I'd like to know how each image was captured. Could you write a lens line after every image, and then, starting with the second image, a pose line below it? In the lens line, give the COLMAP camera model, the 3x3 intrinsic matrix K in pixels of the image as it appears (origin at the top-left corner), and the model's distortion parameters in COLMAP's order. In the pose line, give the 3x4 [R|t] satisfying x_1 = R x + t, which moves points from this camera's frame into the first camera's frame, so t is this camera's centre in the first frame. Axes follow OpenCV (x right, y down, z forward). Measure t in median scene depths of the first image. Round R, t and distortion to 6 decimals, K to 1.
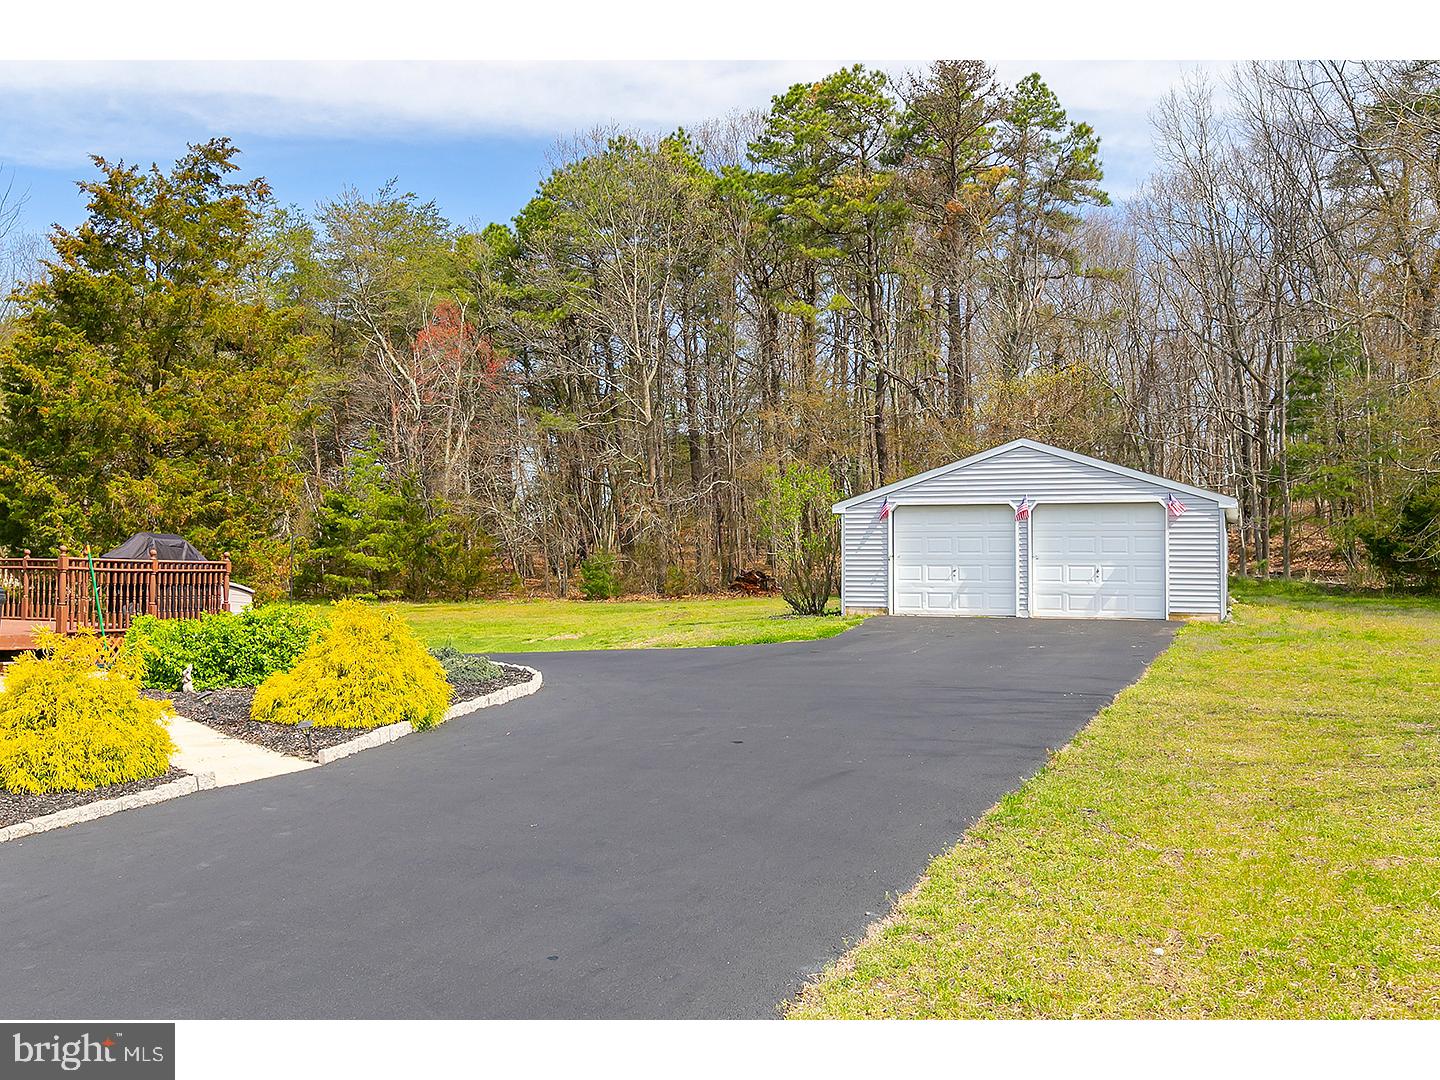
lens RADIAL K [[1479.6, 0, 720.0], [0, 1479.6, 540.0], [0, 0, 1]] dist [0.009486, 0.006346]
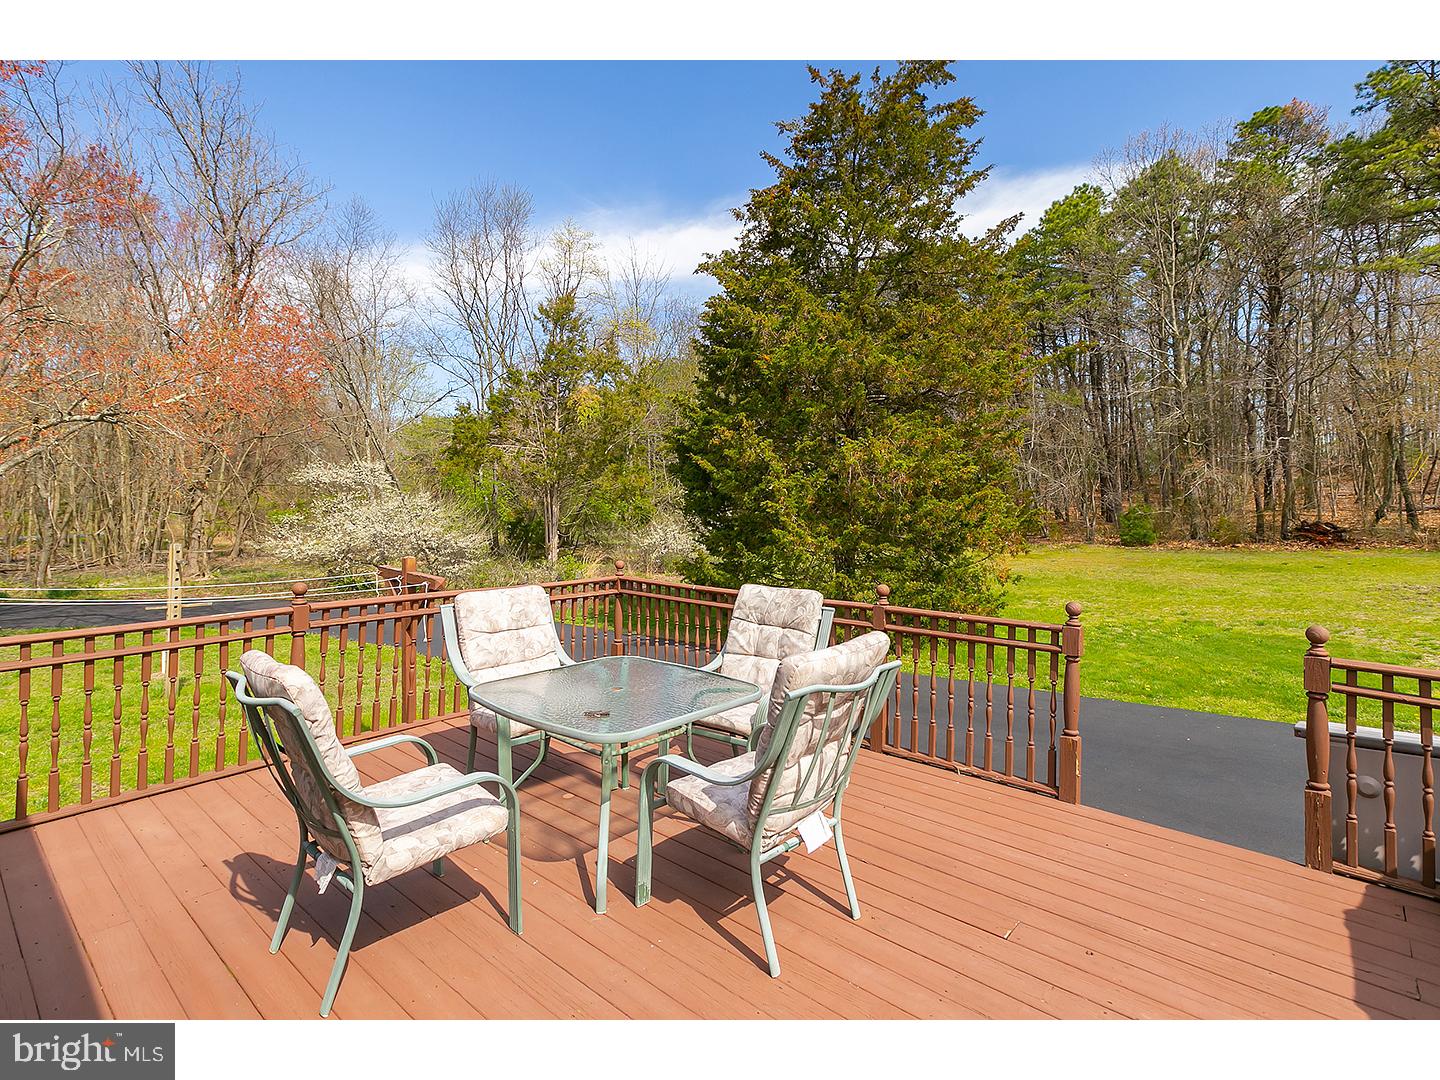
lens RADIAL K [[645.0, 0, 720.0], [0, 645.0, 540.0], [0, 0, 1]] dist [0.000234, 0.000043]
pose [[0.950224, 0.010504, -0.311389, -0.336293], [0.016187, 0.996417, 0.083009, -0.016432], [0.311145, -0.083918, 0.946650, 0.594600]]
